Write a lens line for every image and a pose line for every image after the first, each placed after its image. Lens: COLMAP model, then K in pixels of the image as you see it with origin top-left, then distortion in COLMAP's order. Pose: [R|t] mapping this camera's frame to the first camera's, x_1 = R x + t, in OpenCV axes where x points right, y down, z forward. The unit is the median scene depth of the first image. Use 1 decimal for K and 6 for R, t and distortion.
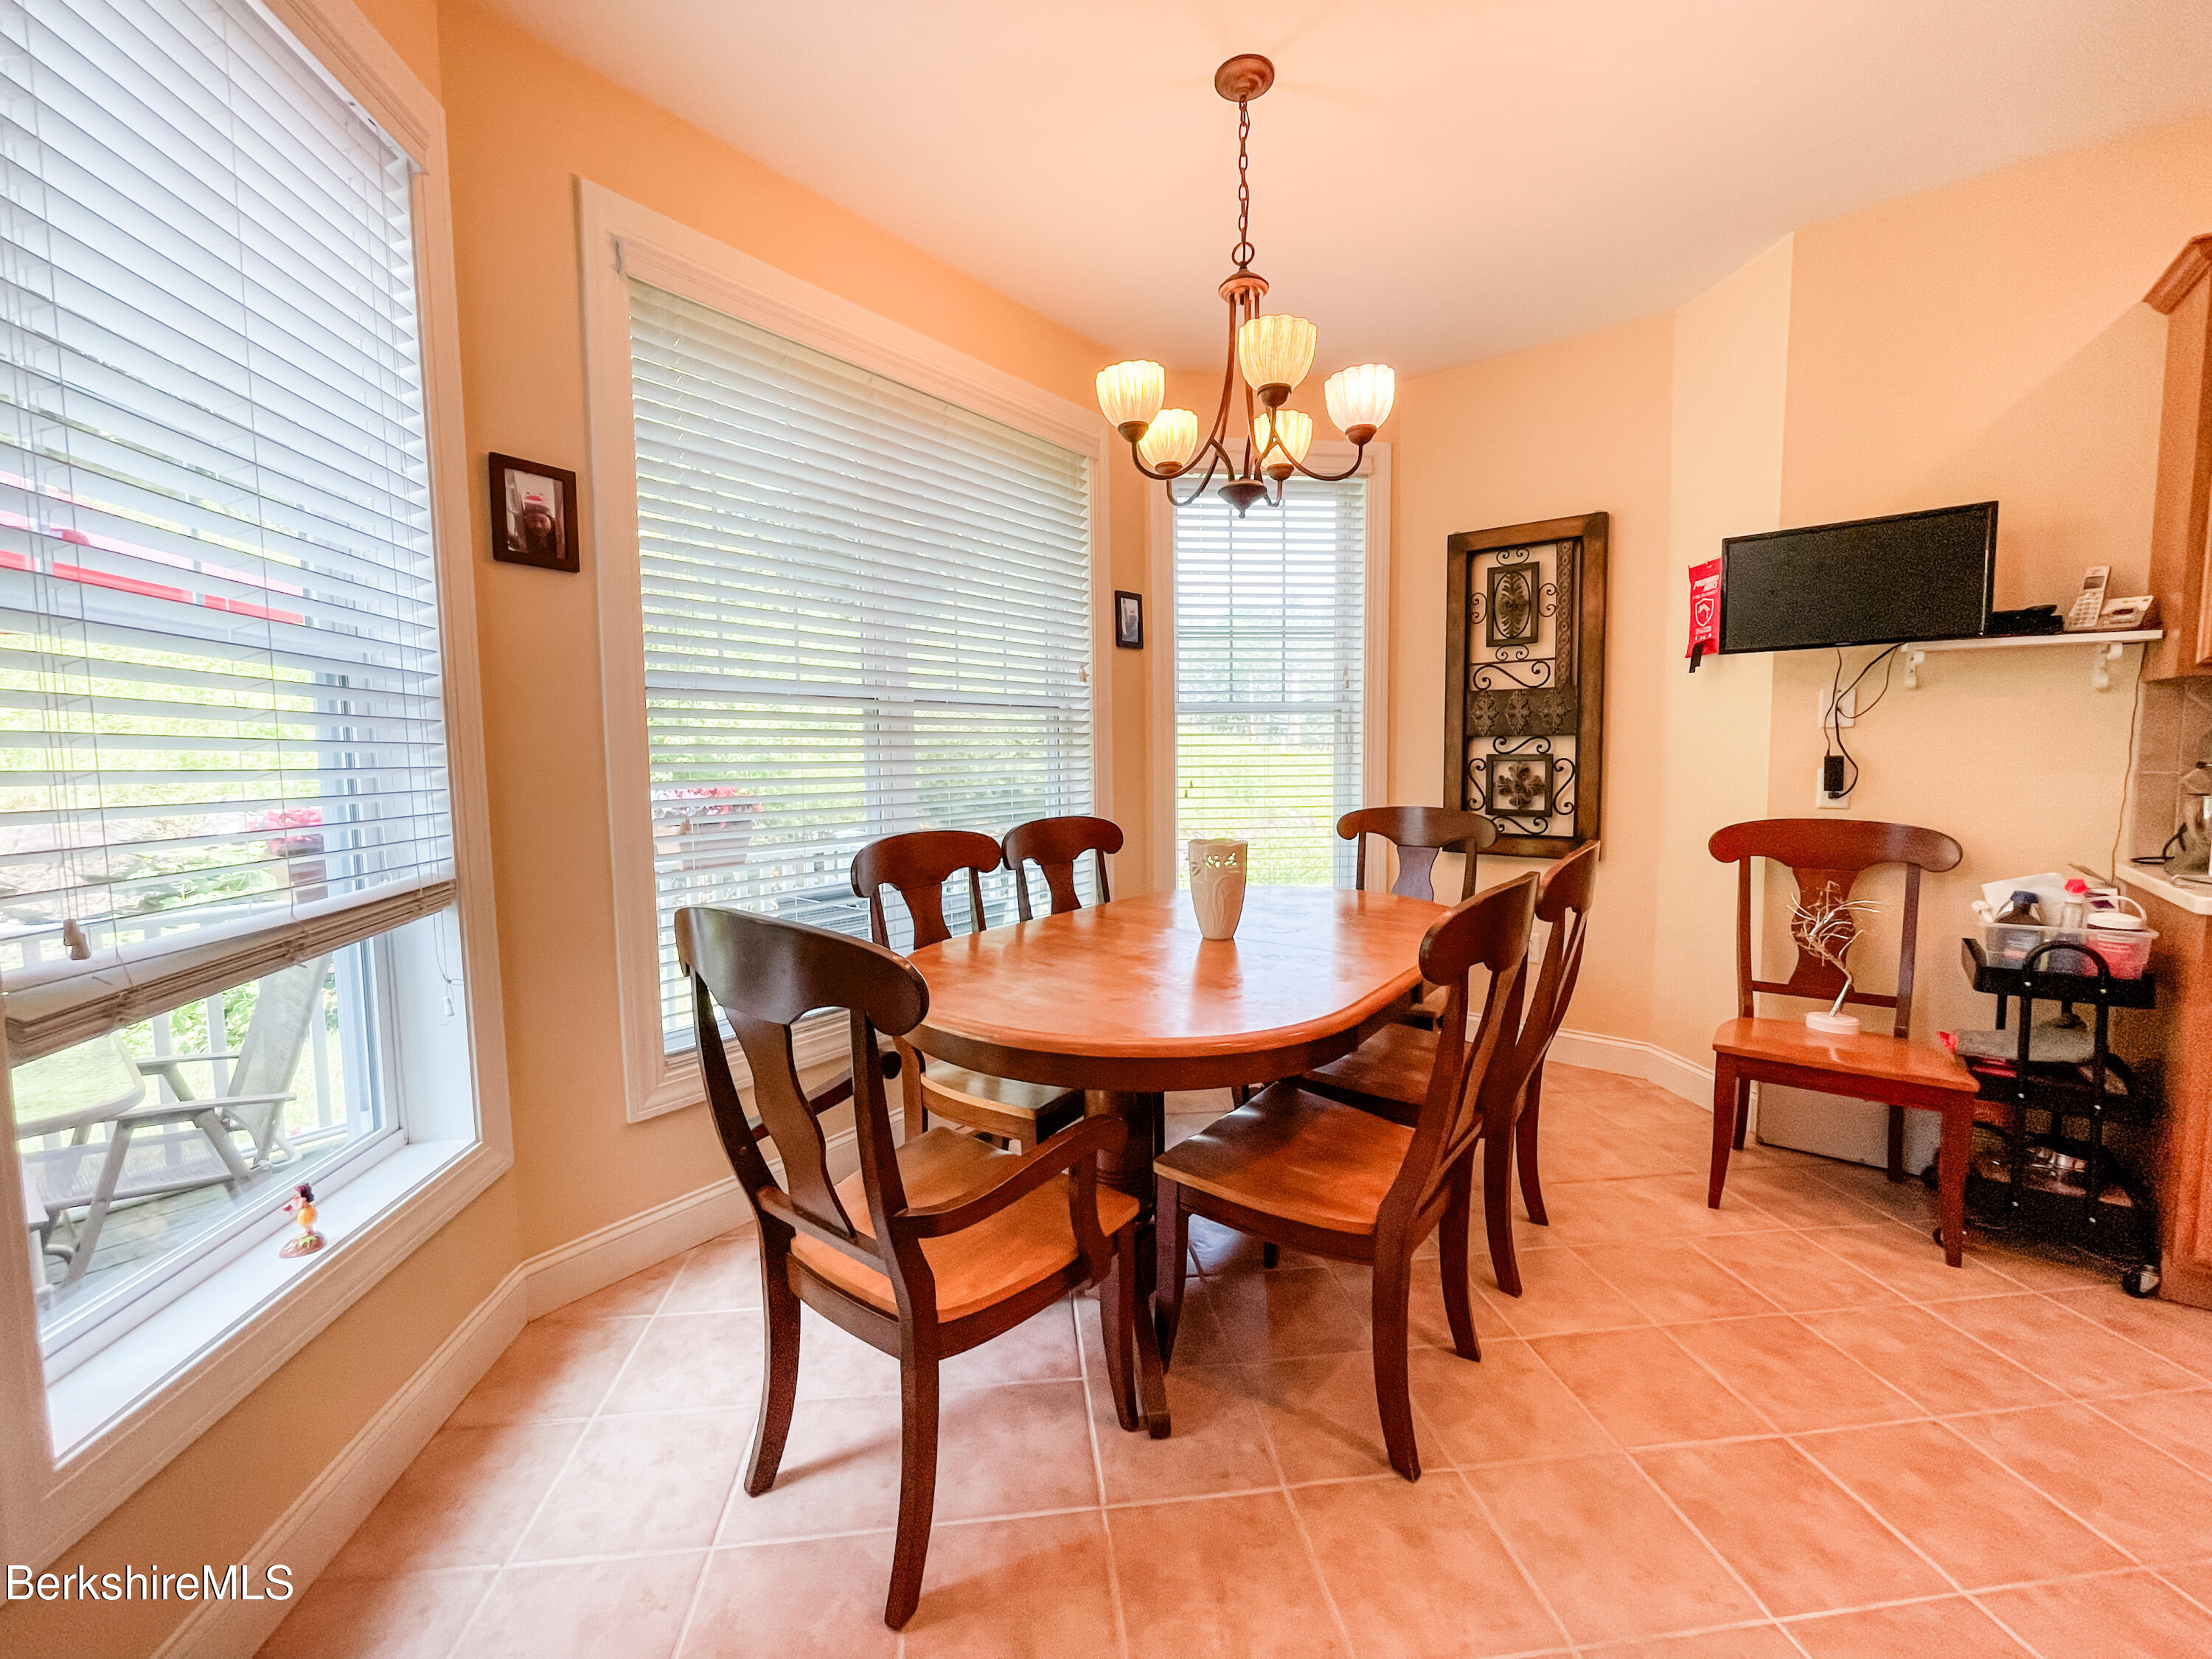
lens RADIAL K [[897.6, 0, 1101.1], [0, 897.6, 821.4], [0, 0, 1]] dist [-0.008411, 0.000810]
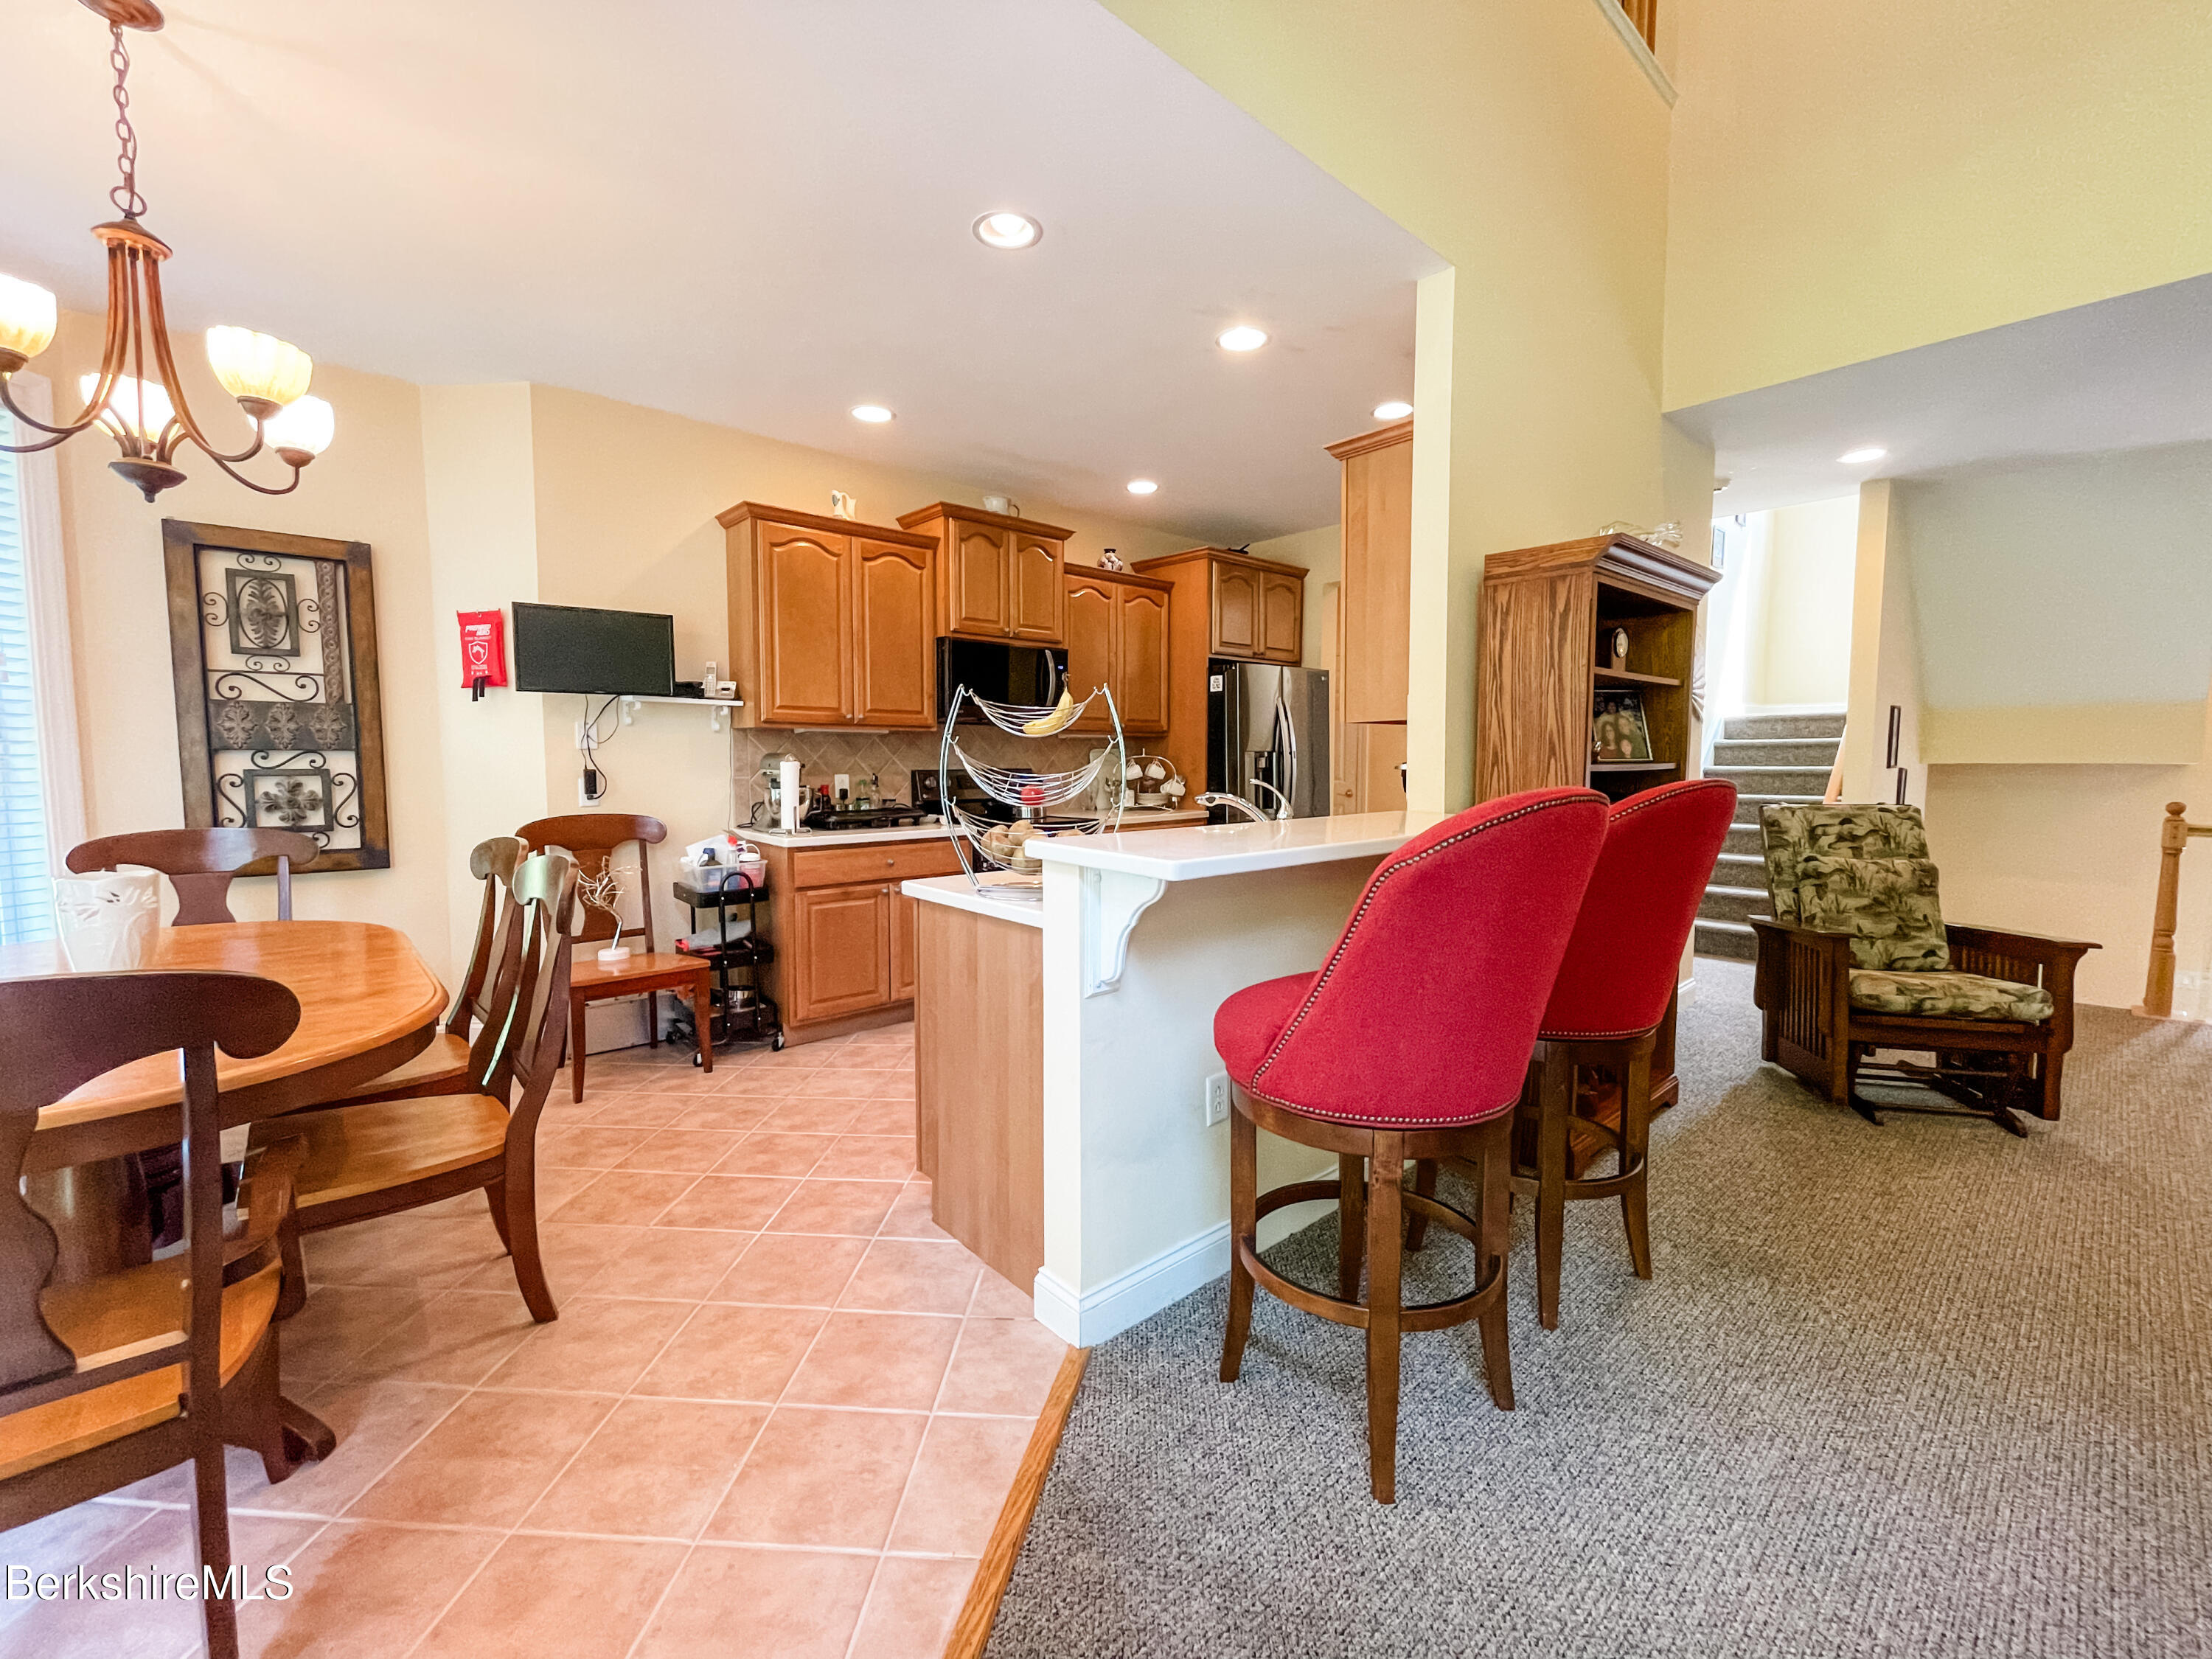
lens RADIAL K [[897.6, 0, 1104.8], [0, 897.6, 822.1], [0, 0, 1]] dist [-0.008411, 0.000810]
pose [[0.164592, -0.059988, 0.984536, -0.385753], [0.074588, 0.996048, 0.048220, 0.001923], [-0.983538, 0.065498, 0.168415, -0.034566]]
